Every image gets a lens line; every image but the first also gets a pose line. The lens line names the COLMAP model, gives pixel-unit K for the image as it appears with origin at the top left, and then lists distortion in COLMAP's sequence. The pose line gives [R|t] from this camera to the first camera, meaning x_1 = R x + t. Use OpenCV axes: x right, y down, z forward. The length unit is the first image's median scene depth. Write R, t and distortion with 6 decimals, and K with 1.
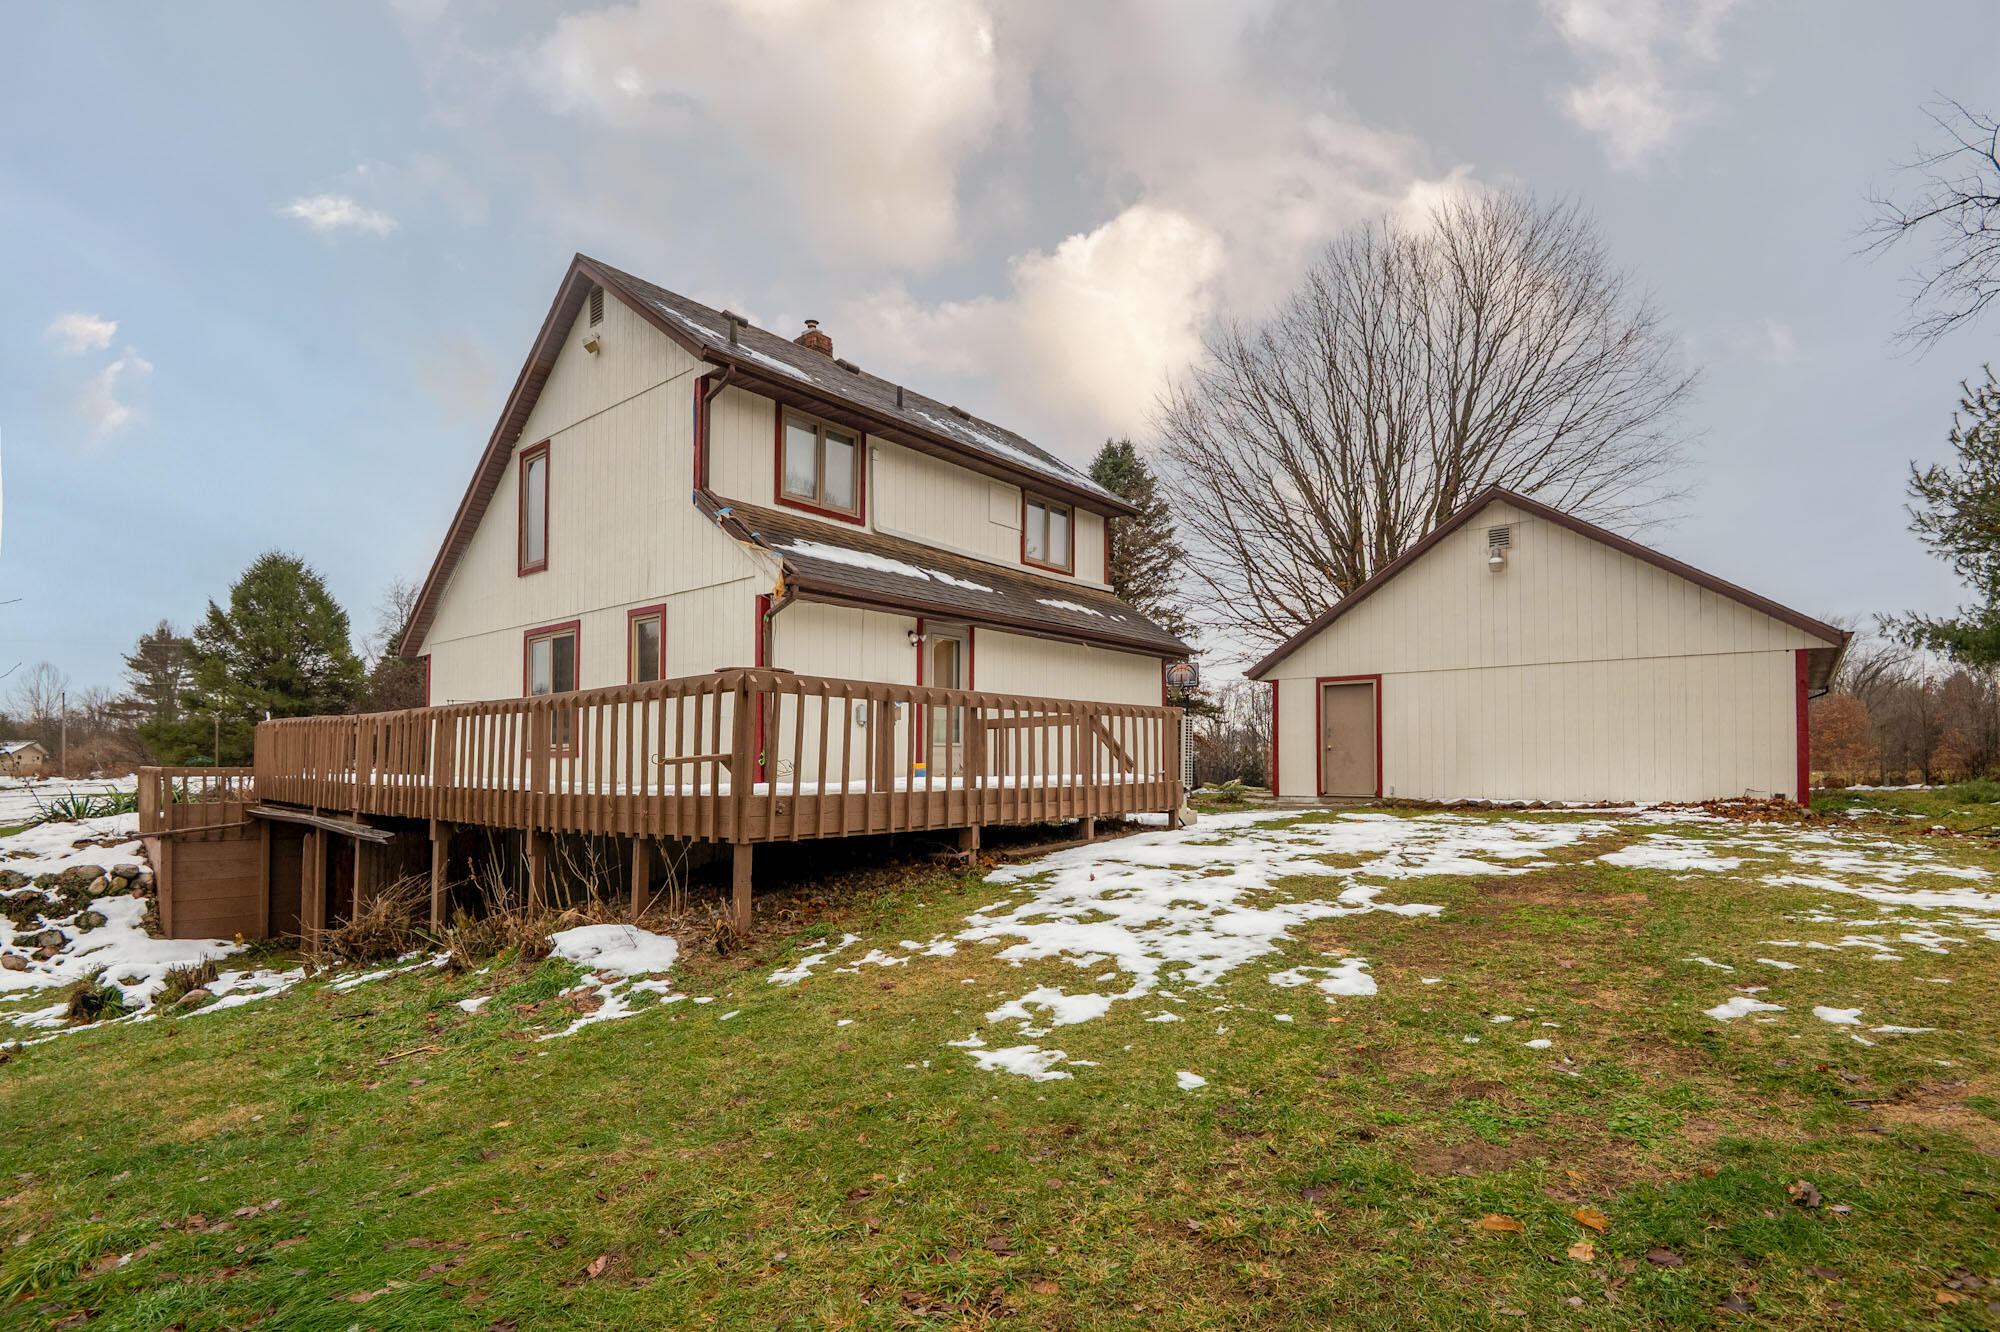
lens RADIAL K [[925.3, 0, 942.9], [0, 925.3, 759.4], [0, 0, 1]] dist [-0.028617, -0.002433]
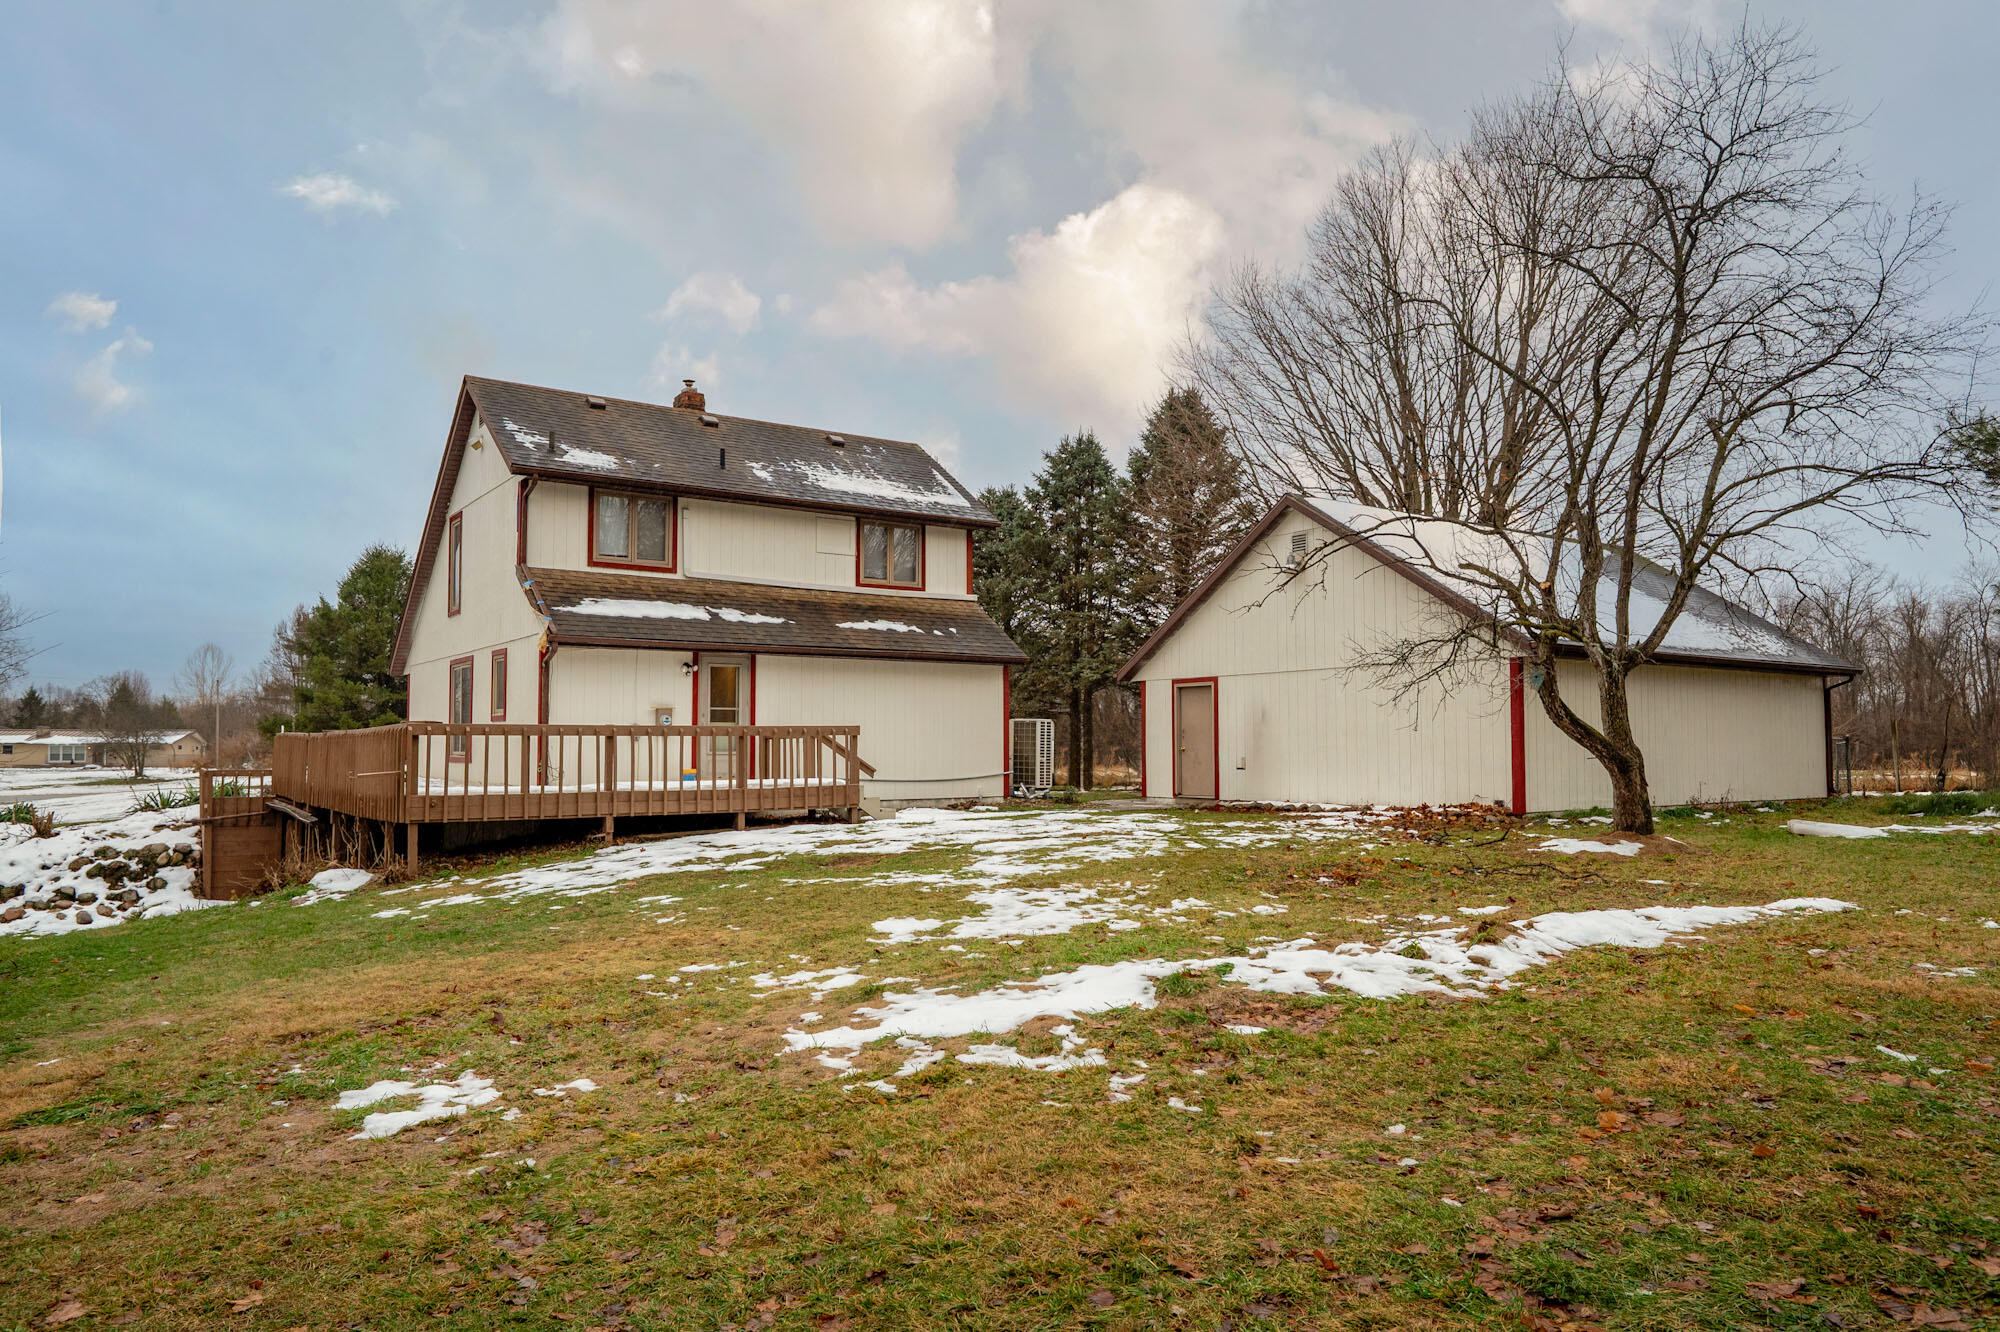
lens RADIAL K [[1299.0, 0, 972.7], [0, 1299.0, 699.5], [0, 0, 1]] dist [-0.031125, 0.007865]
pose [[0.965609, -0.013040, -0.259670, 0.704067], [0.004902, 0.999477, -0.031962, -0.028104], [0.259951, 0.029590, 0.965168, -0.523193]]
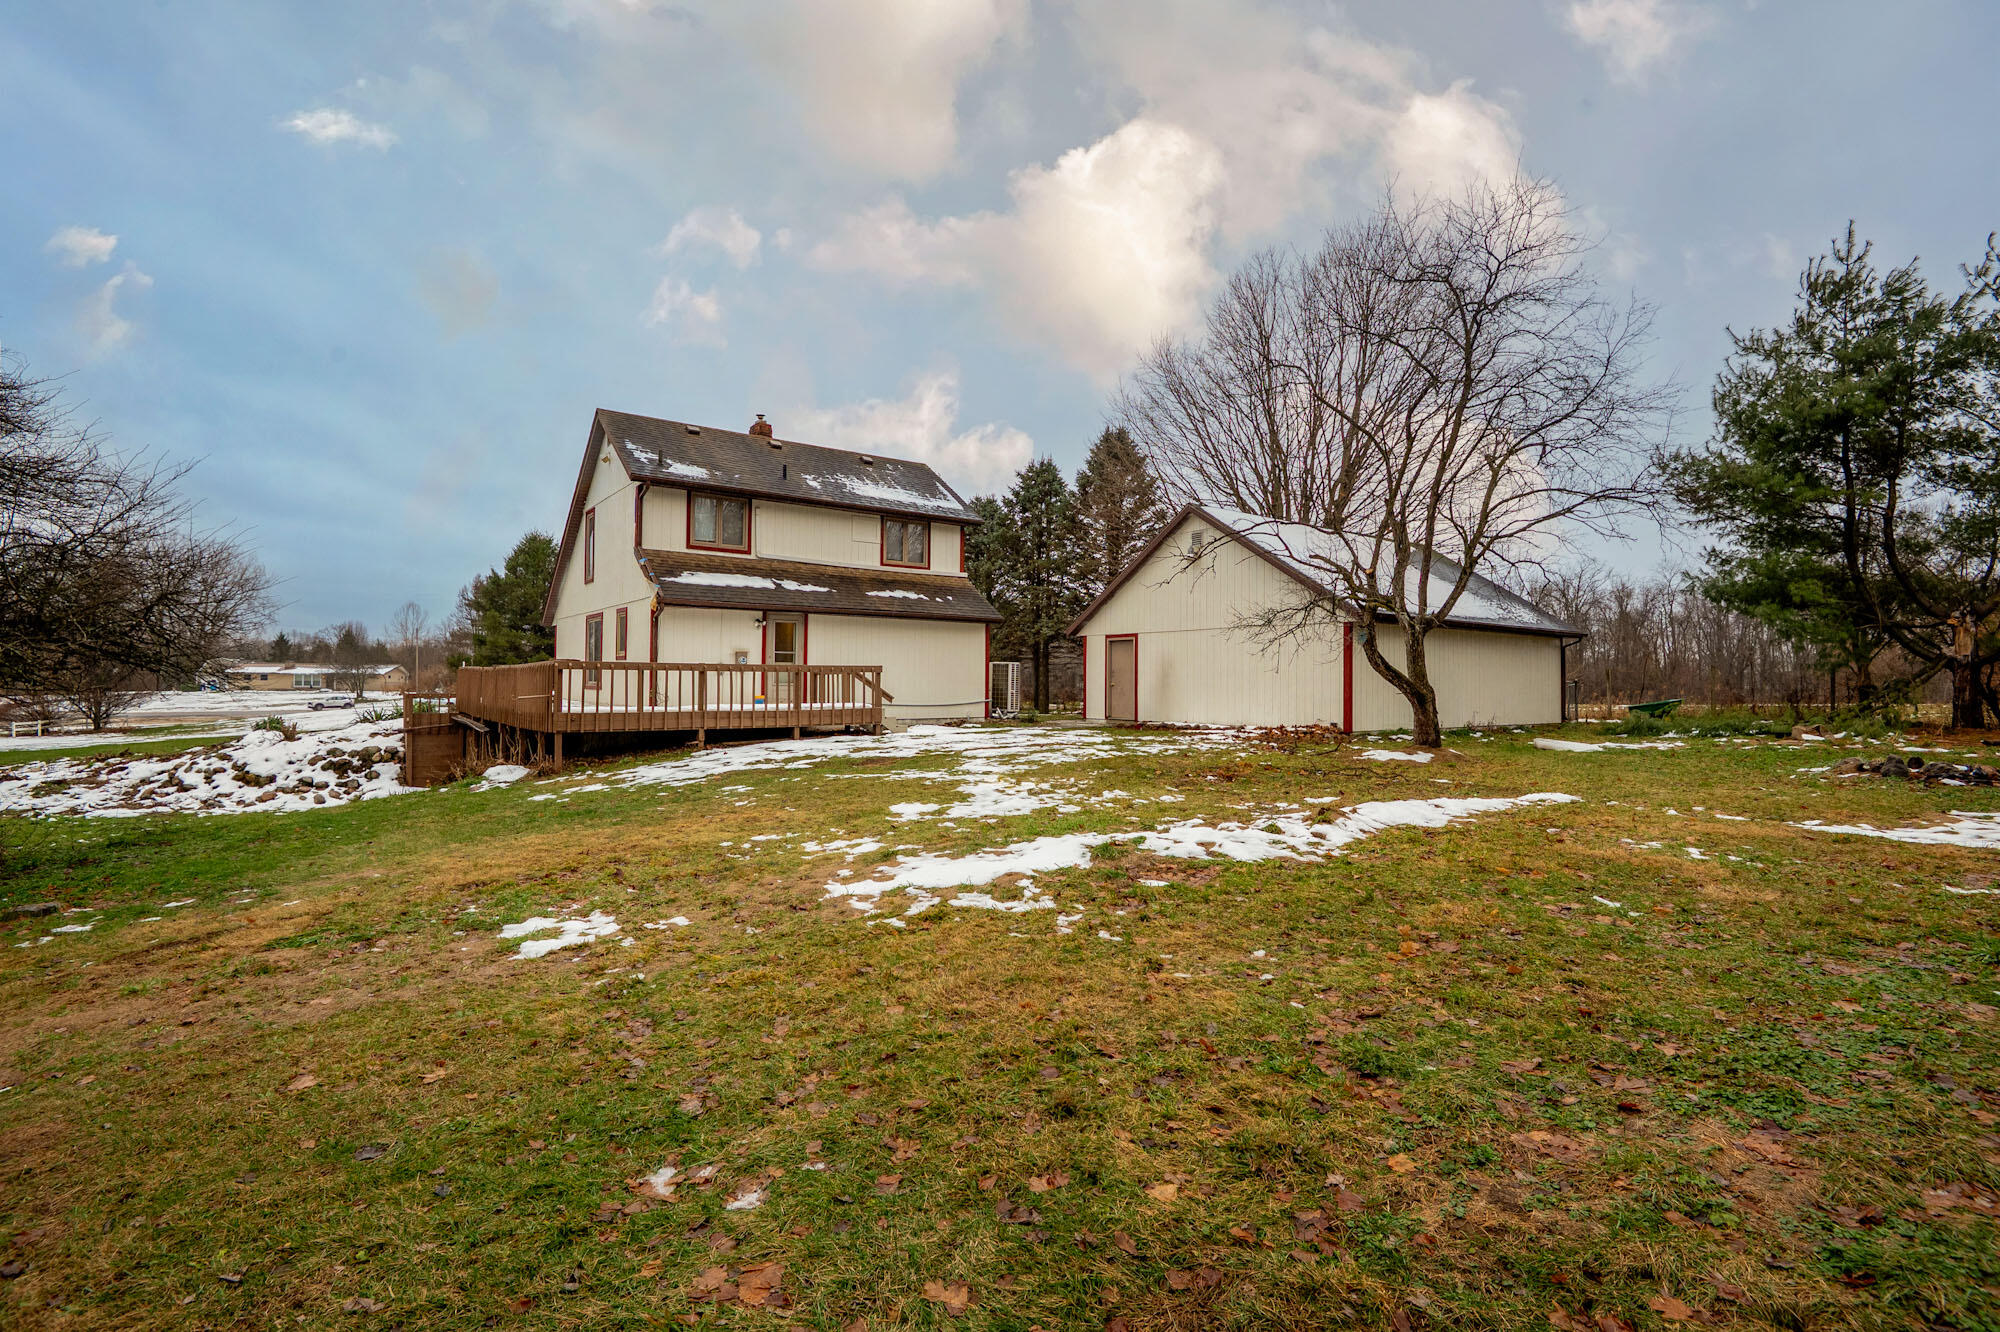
lens RADIAL K [[925.3, 0, 990.1], [0, 925.3, 671.5], [0, 0, 1]] dist [-0.028617, -0.002433]
pose [[0.972714, 0.003087, -0.231987, 0.703888], [-0.004802, 0.999965, -0.006828, -0.027605], [0.231958, 0.007756, 0.972695, -0.520316]]
